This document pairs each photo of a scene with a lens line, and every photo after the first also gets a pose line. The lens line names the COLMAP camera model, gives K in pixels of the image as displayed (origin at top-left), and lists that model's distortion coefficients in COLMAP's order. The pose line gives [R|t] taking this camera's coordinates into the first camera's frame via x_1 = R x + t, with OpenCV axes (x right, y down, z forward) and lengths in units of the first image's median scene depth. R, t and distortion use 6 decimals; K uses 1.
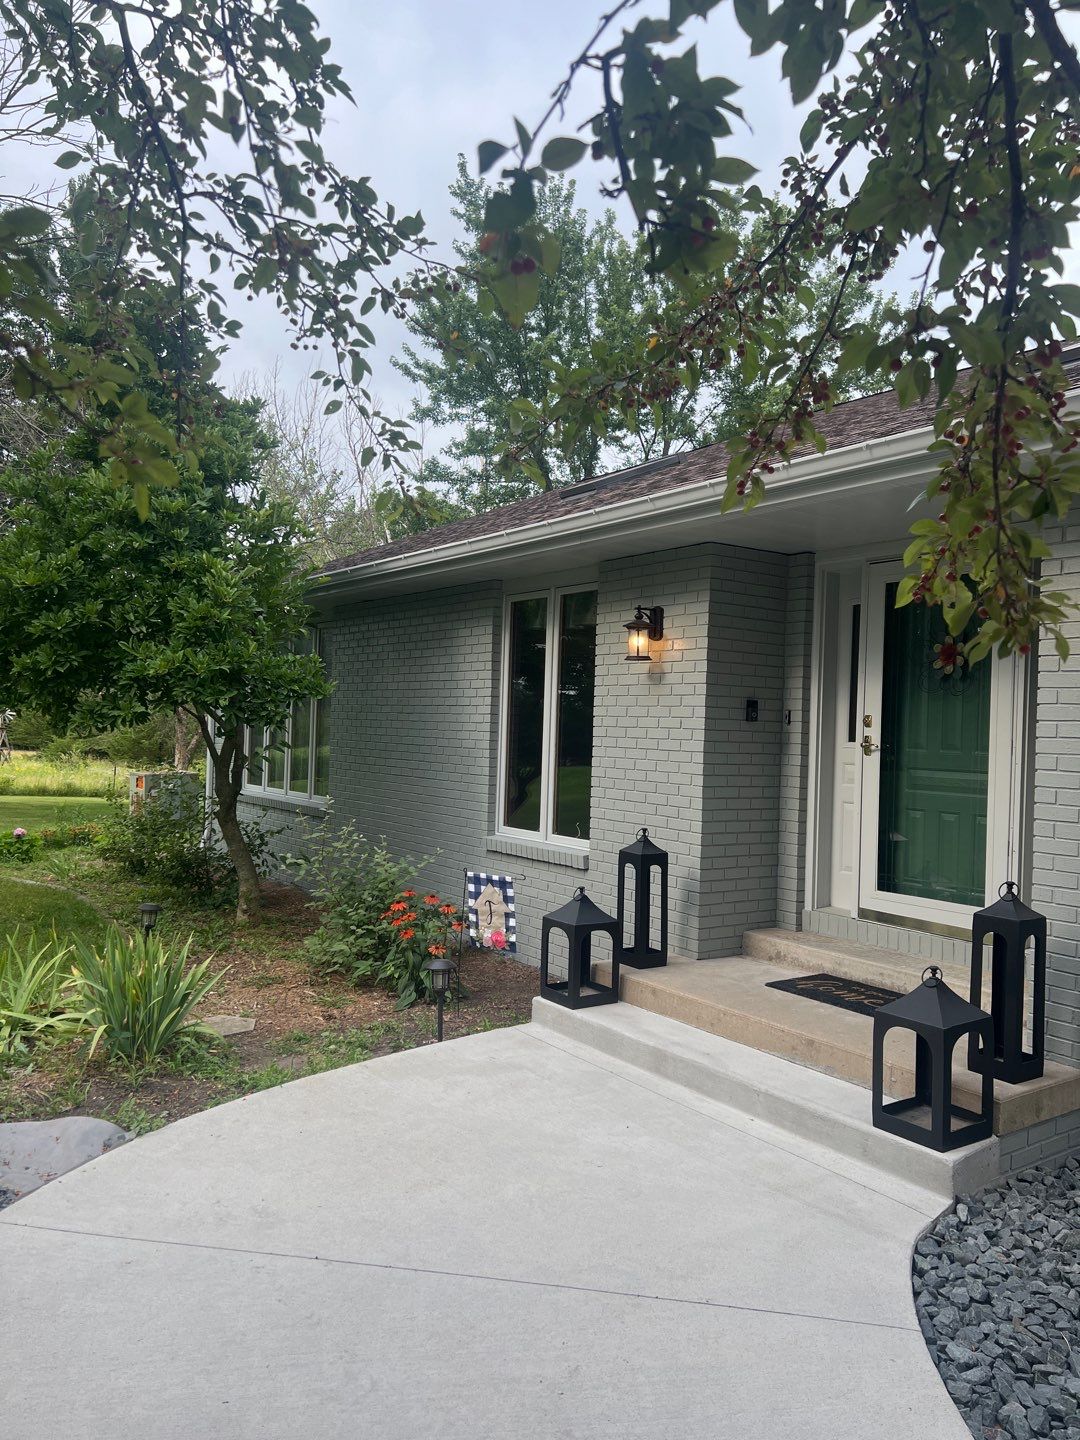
lens RADIAL K [[1079.4, 0, 550.4], [0, 1079.4, 720.4], [0, 0, 1]] dist [0.050746, 0.002338]
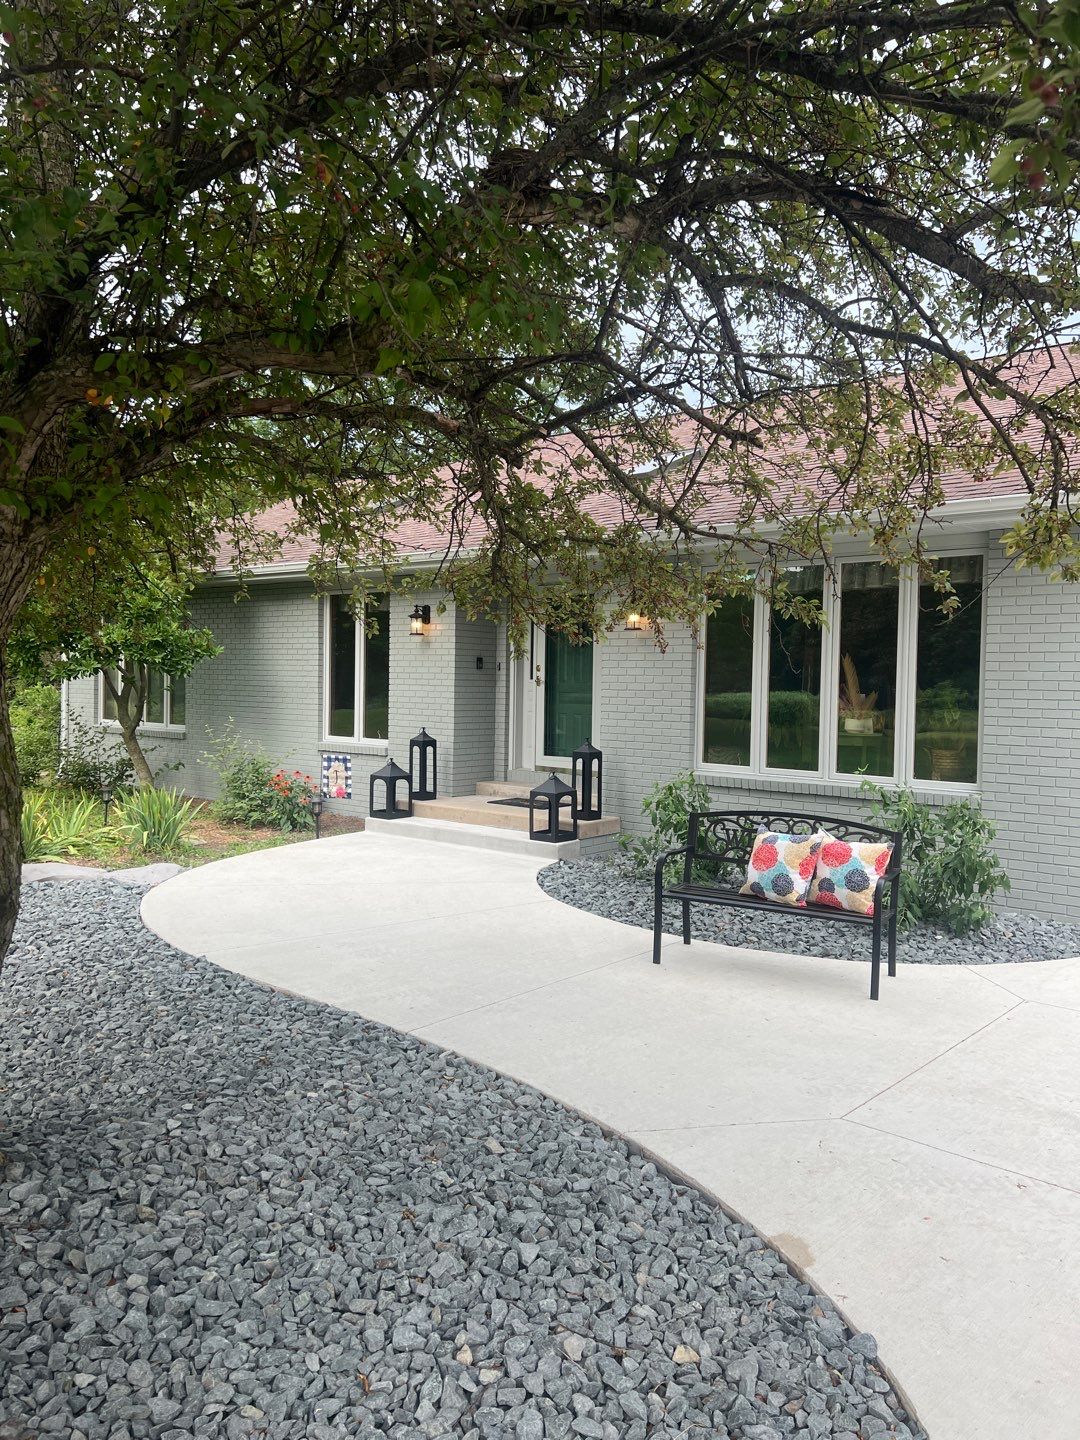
lens RADIAL K [[1079.4, 0, 547.8], [0, 1079.4, 720.9], [0, 0, 1]] dist [0.050746, 0.002338]
pose [[0.971233, -0.020445, 0.237252, -0.142328], [0.008718, 0.998693, 0.050370, -0.002622], [-0.237972, -0.046853, 0.970141, -0.834908]]
